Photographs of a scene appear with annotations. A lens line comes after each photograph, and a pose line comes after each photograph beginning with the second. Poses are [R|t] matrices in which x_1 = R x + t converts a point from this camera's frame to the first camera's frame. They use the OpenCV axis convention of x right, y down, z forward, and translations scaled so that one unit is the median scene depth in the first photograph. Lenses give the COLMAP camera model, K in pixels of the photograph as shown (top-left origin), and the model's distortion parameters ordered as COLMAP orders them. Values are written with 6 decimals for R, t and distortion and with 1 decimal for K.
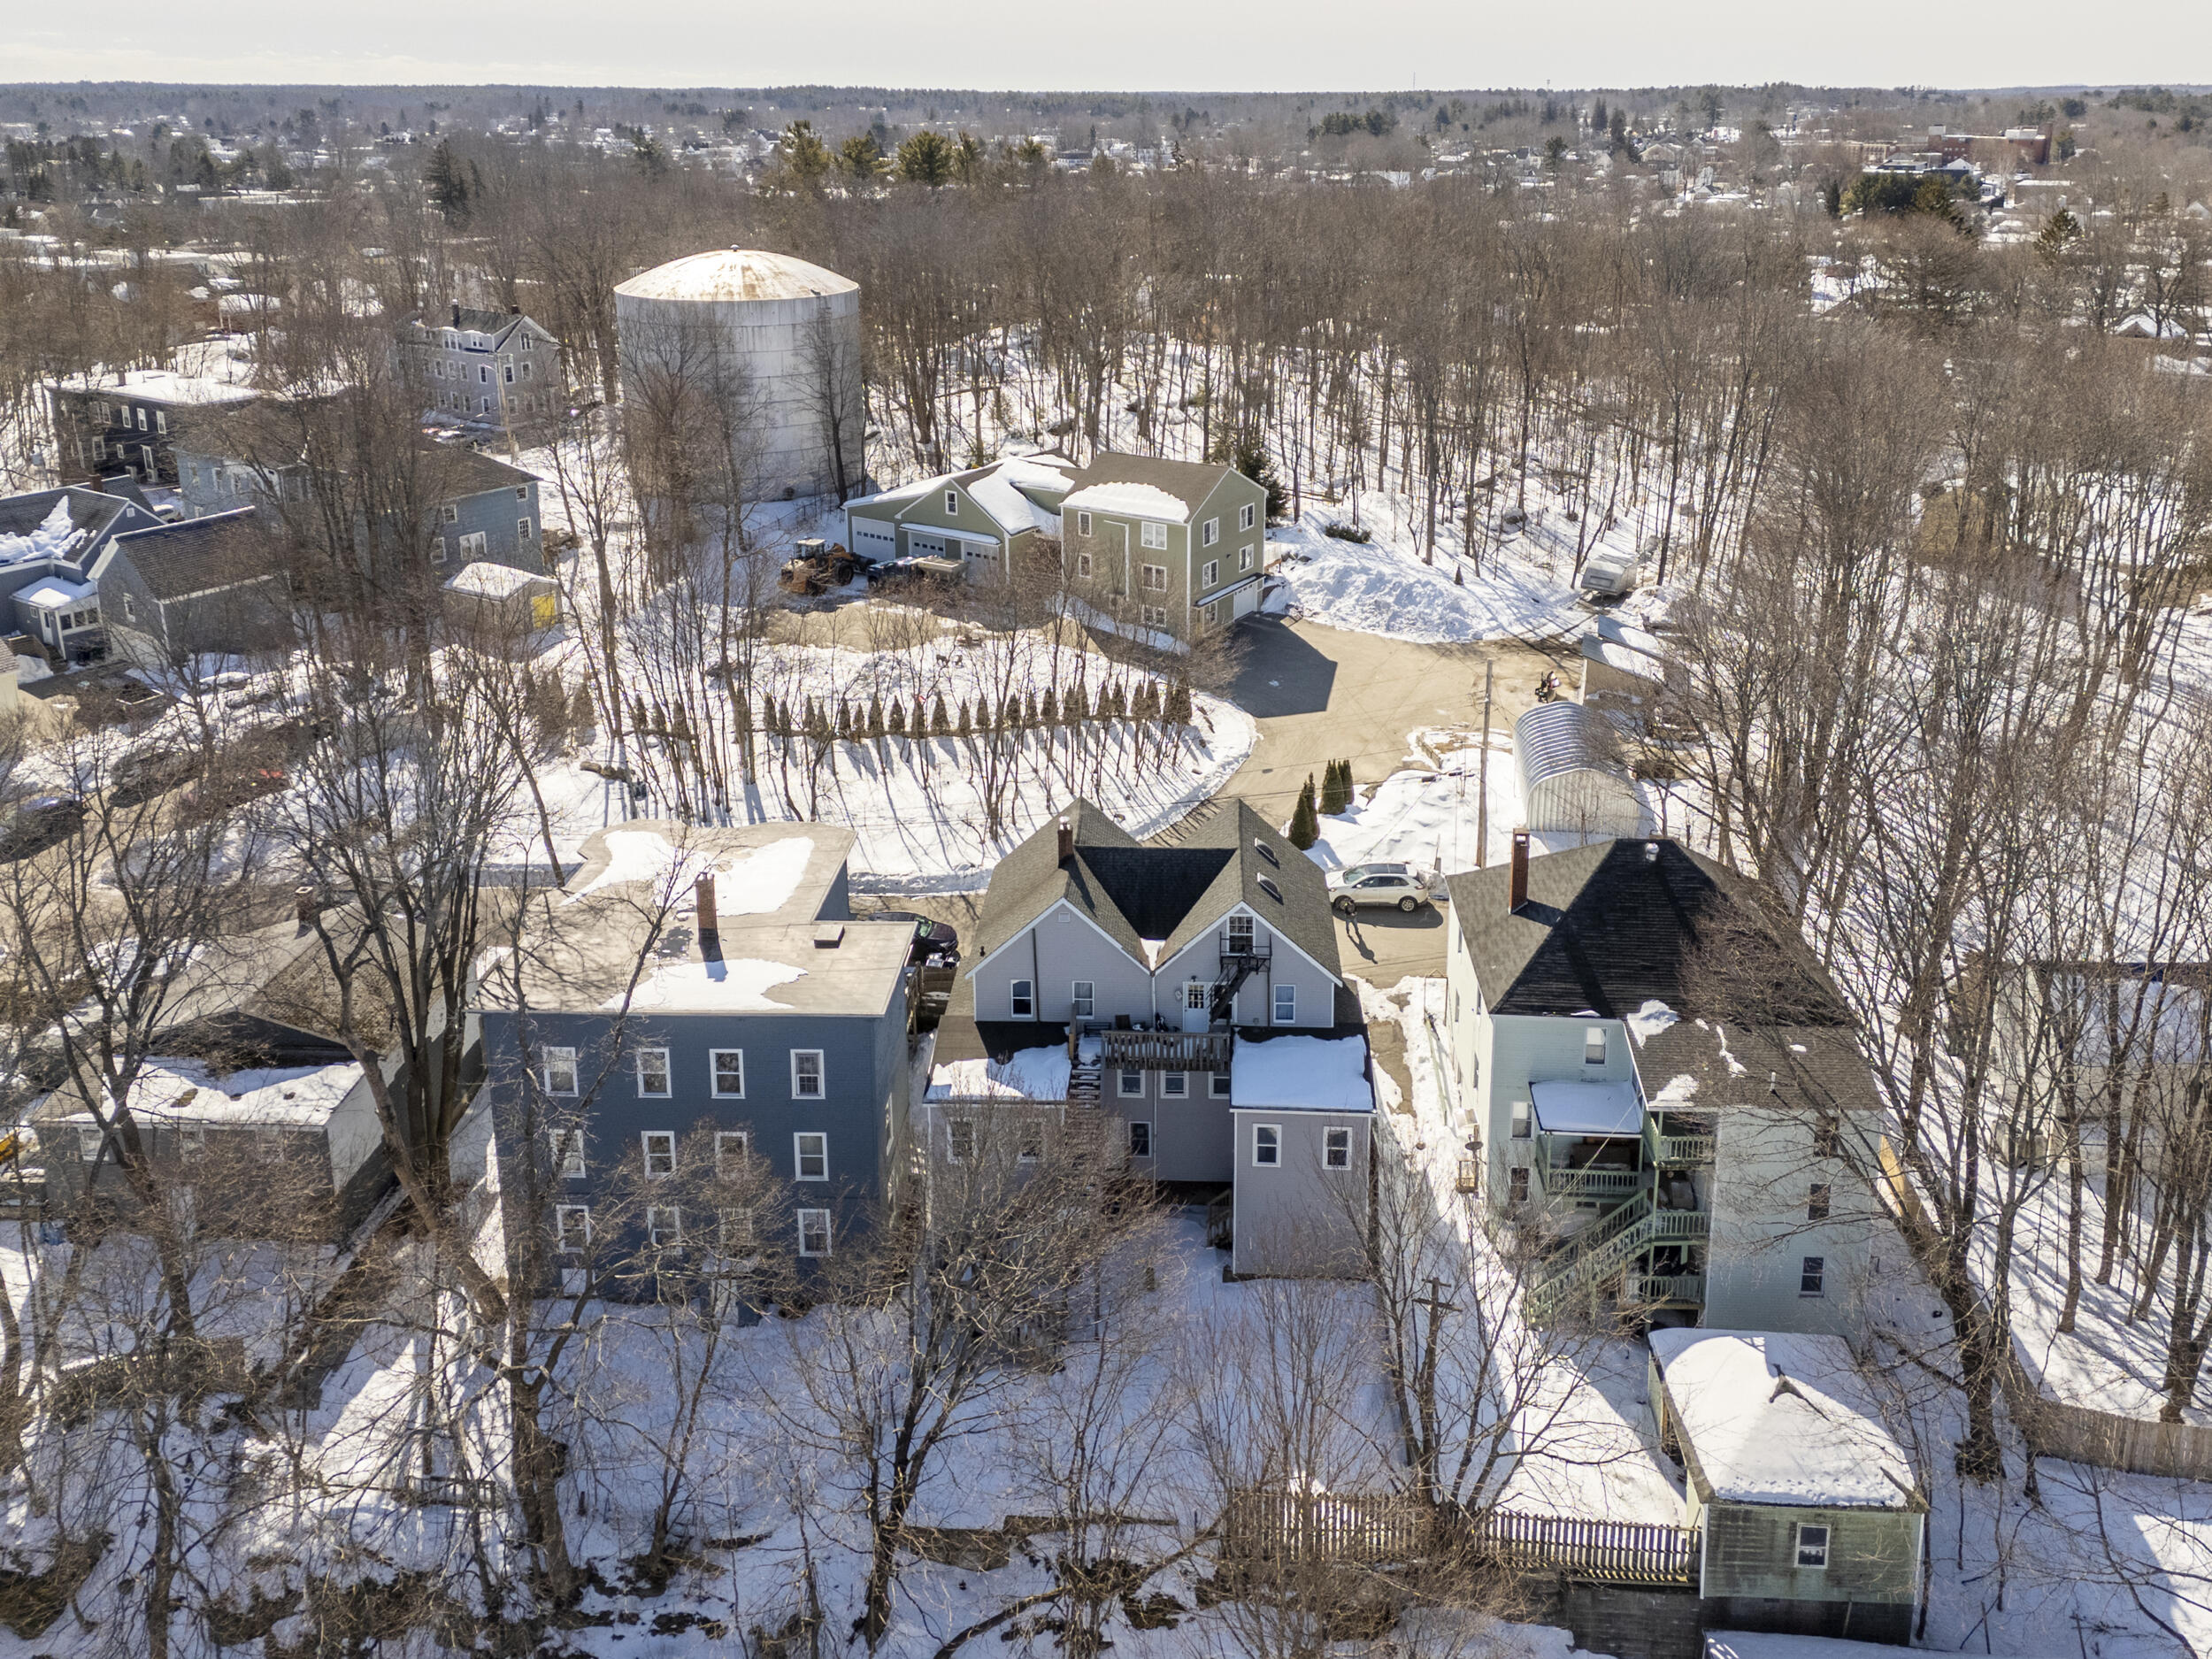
lens RADIAL K [[1664.0, 0, 1163.4], [0, 1664.0, 580.4], [0, 0, 1]] dist [0.084399, -0.002122]
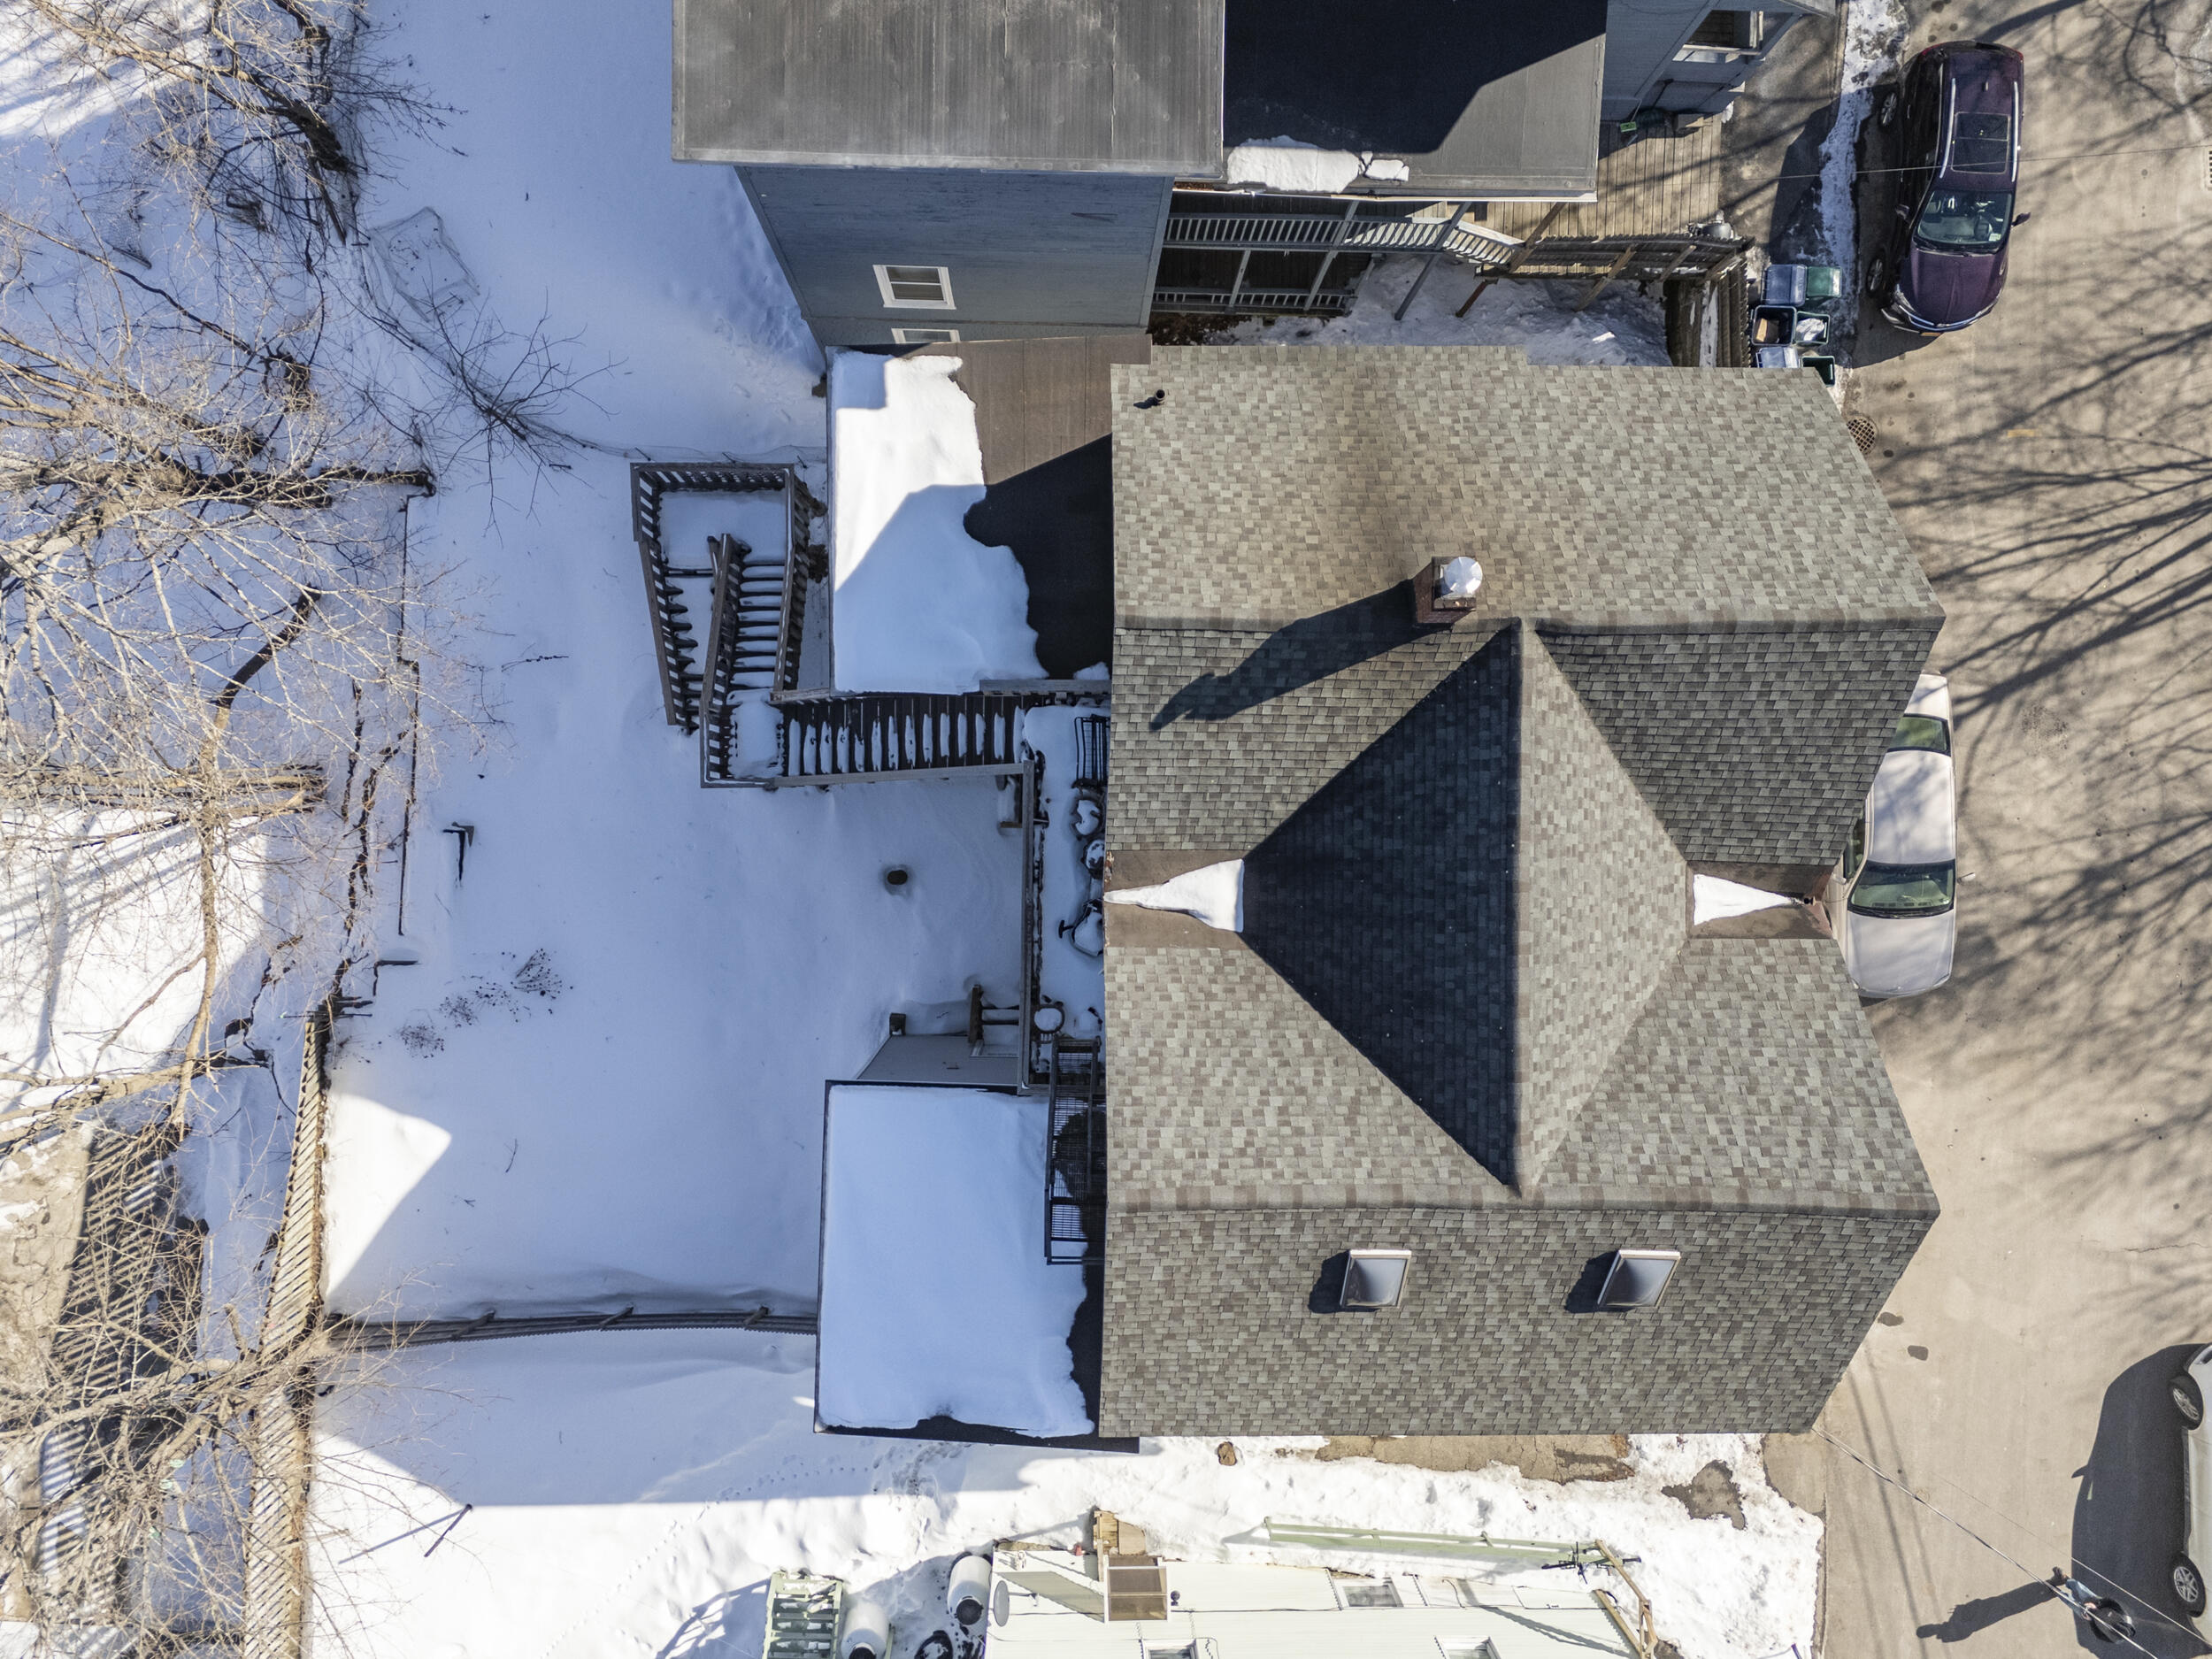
lens RADIAL K [[1600.7, 0, 1108.8], [0, 1600.7, 826.8], [0, 0, 1]] dist [0.070596, -0.061919]
pose [[0.022540, 0.999712, -0.008285, -0.018090], [-0.296090, 0.014591, 0.955049, -0.086431], [0.954894, -0.019074, 0.296334, 0.877152]]
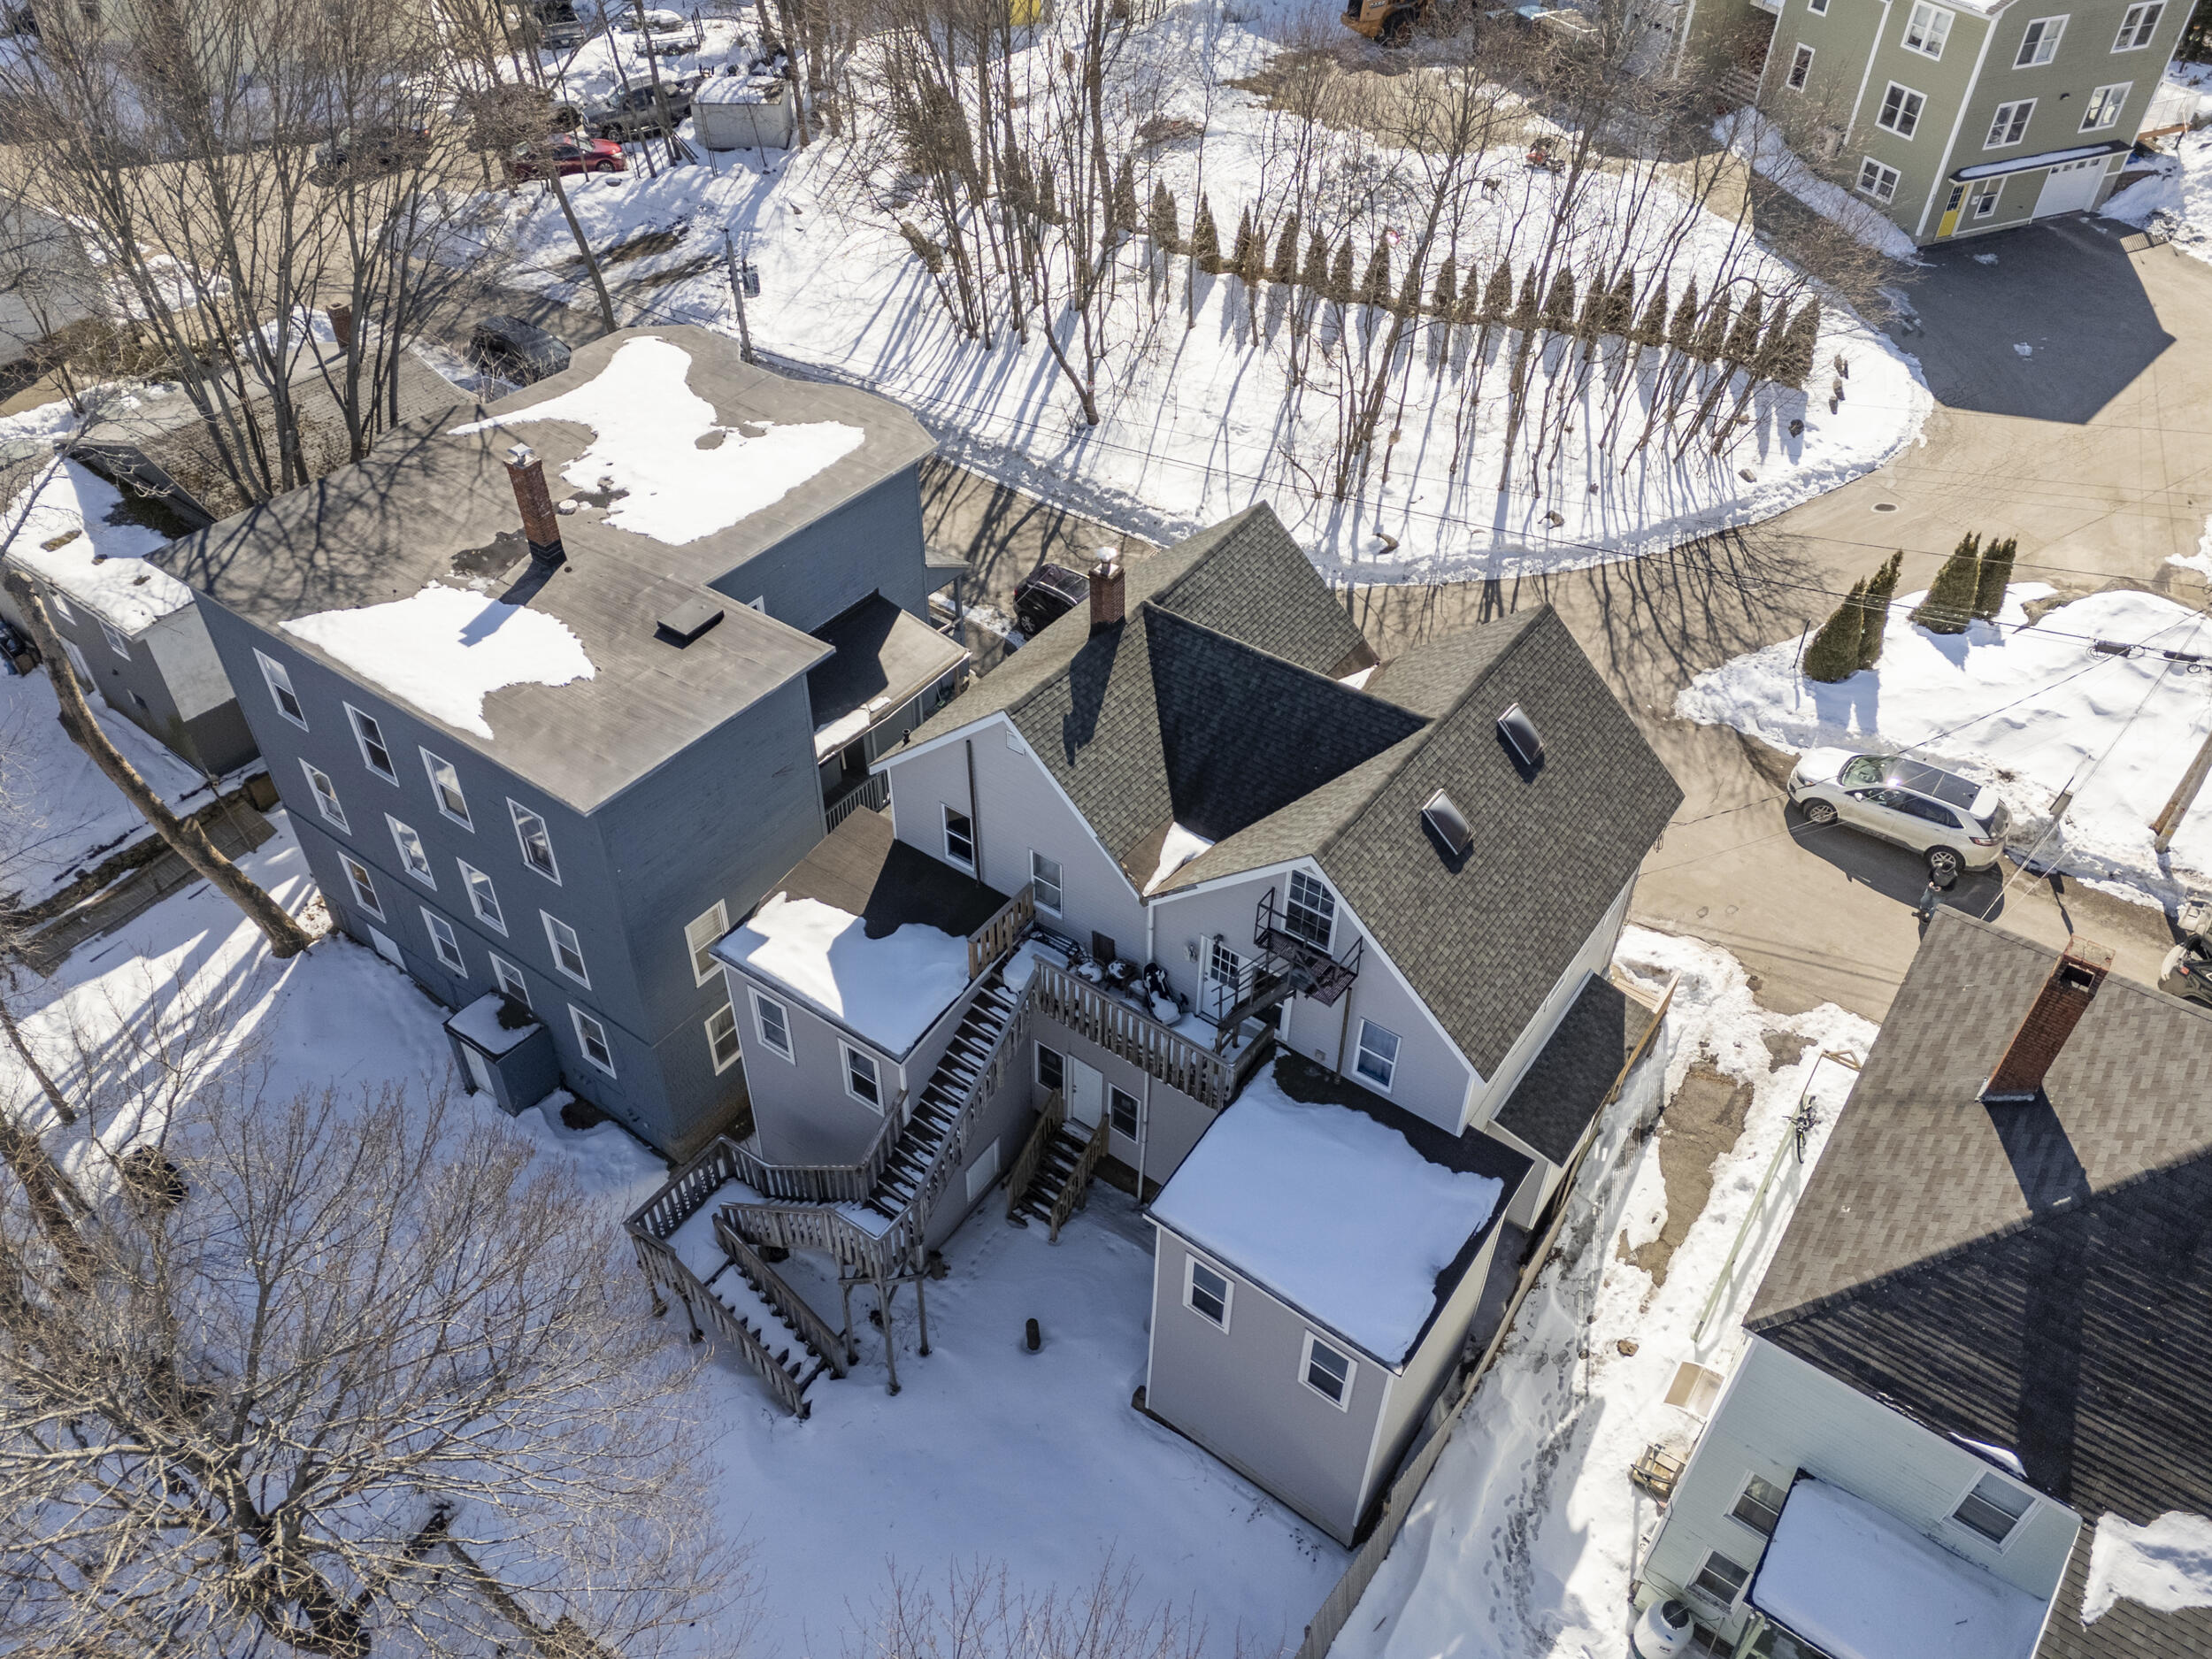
lens RADIAL K [[1600.7, 0, 1108.8], [0, 1600.7, 826.8], [0, 0, 1]] dist [0.070596, -0.061919]
pose [[0.830317, 0.376384, -0.410986, 0.171121], [-0.163268, 0.869401, 0.466353, -0.008934], [0.532839, -0.320120, 0.783330, 0.604287]]
